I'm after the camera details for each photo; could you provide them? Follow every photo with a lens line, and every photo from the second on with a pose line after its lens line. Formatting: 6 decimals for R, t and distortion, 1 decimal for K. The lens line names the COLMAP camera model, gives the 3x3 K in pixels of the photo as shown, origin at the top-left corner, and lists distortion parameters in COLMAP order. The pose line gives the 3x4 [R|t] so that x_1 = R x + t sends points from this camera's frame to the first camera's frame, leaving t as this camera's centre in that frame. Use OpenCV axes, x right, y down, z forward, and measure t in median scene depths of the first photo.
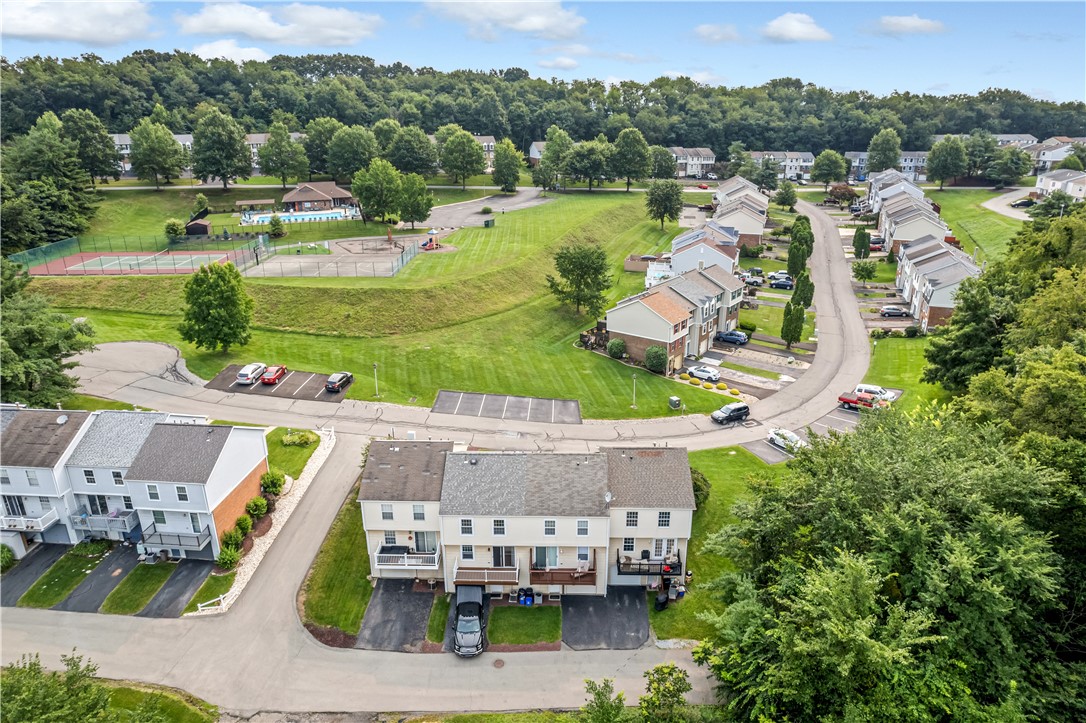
lens RADIAL K [[696.0, 0, 543.0], [0, 696.0, 361.5], [0, 0, 1]] dist [-0.078441, 0.075264]
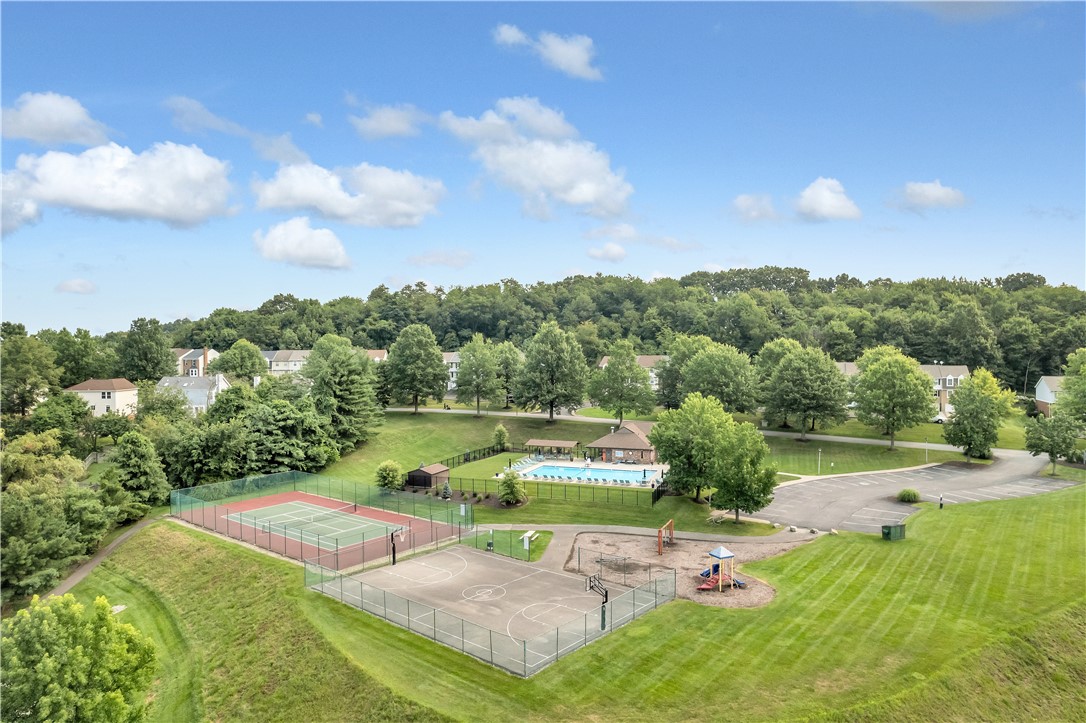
lens RADIAL K [[696.0, 0, 543.0], [0, 696.0, 361.5], [0, 0, 1]] dist [-0.078441, 0.075264]
pose [[0.779053, 0.013466, -0.626813, 0.020677], [-0.211241, 0.946950, -0.242204, -0.095214], [0.590299, 0.321099, 0.740569, 0.302242]]
